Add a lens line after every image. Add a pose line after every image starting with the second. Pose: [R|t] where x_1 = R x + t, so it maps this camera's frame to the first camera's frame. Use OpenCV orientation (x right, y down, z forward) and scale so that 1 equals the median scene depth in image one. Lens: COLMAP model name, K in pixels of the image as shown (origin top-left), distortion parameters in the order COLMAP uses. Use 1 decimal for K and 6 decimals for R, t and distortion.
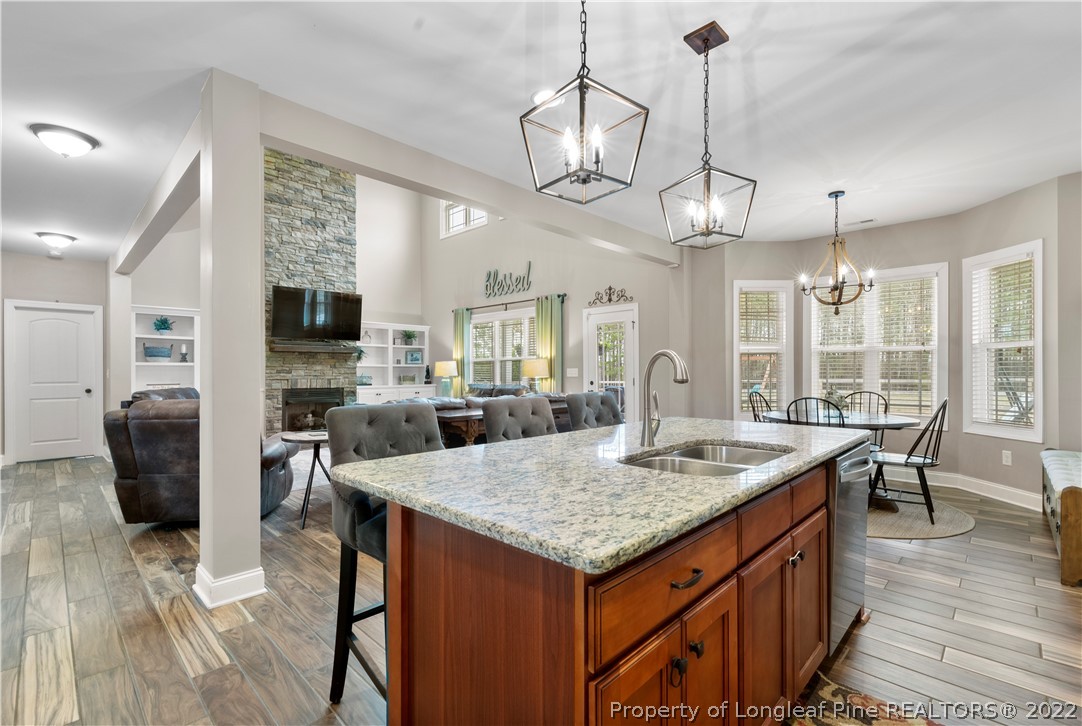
lens RADIAL K [[480.9, 0, 554.5], [0, 480.9, 370.1], [0, 0, 1]] dist [-0.003559, -0.000536]
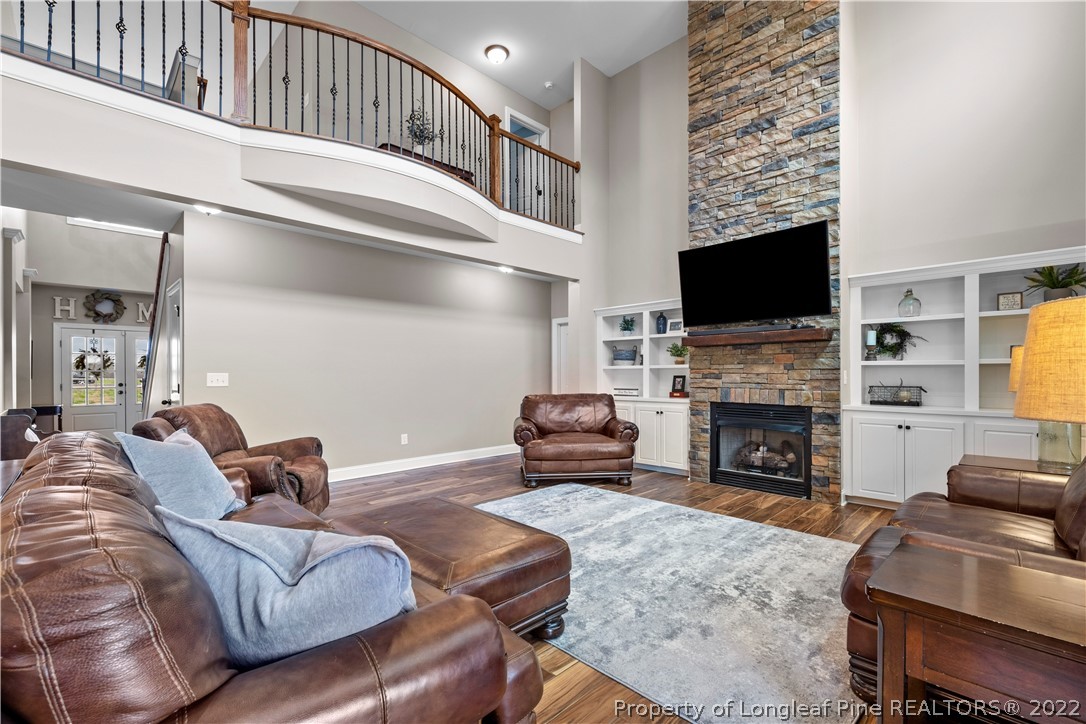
lens RADIAL K [[471.0, 0, 545.5], [0, 471.0, 375.8], [0, 0, 1]] dist [-0.002589, -0.000042]
pose [[-0.044244, 0.005606, -0.999005, 0.096074], [0.004047, 0.999977, 0.005432, -0.001453], [0.999013, -0.003803, -0.044266, 0.760524]]
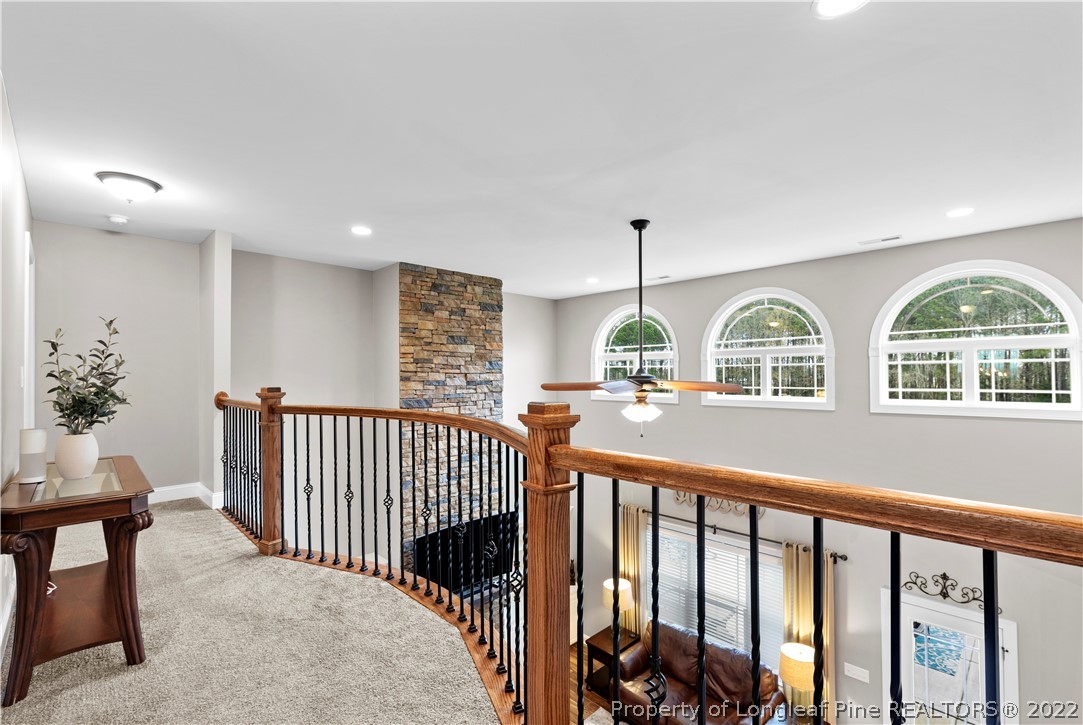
lens RADIAL K [[469.7, 0, 544.0], [0, 469.7, 376.2], [0, 0, 1]] dist [-0.002589, -0.000042]
pose [[0.997446, 0.001961, -0.071391, -0.317709], [-0.002061, 0.999997, -0.001320, -0.373892], [0.071389, 0.001464, 0.997448, 0.298873]]
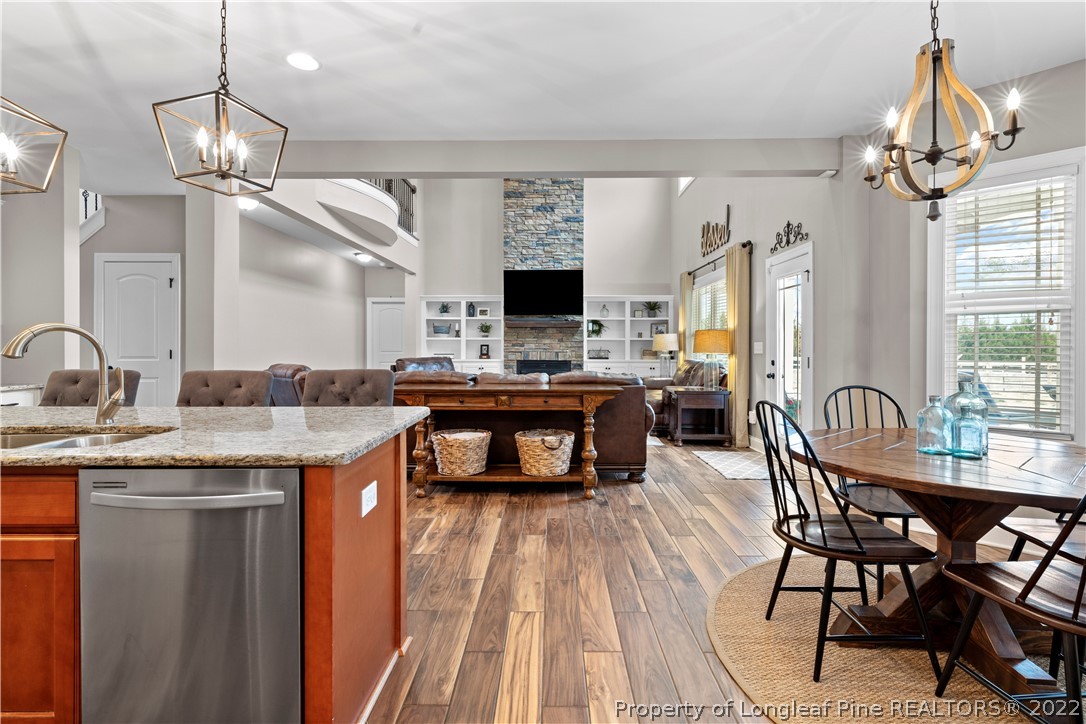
lens RADIAL K [[513.0, 0, 544.1], [0, 513.0, 344.0], [0, 0, 1]] dist [-0.000160, 0.000088]
pose [[0.671145, 0.003572, -0.741318, 0.360848], [-0.003273, 0.999993, 0.001855, -0.001260], [0.741319, 0.001181, 0.671152, 0.219690]]
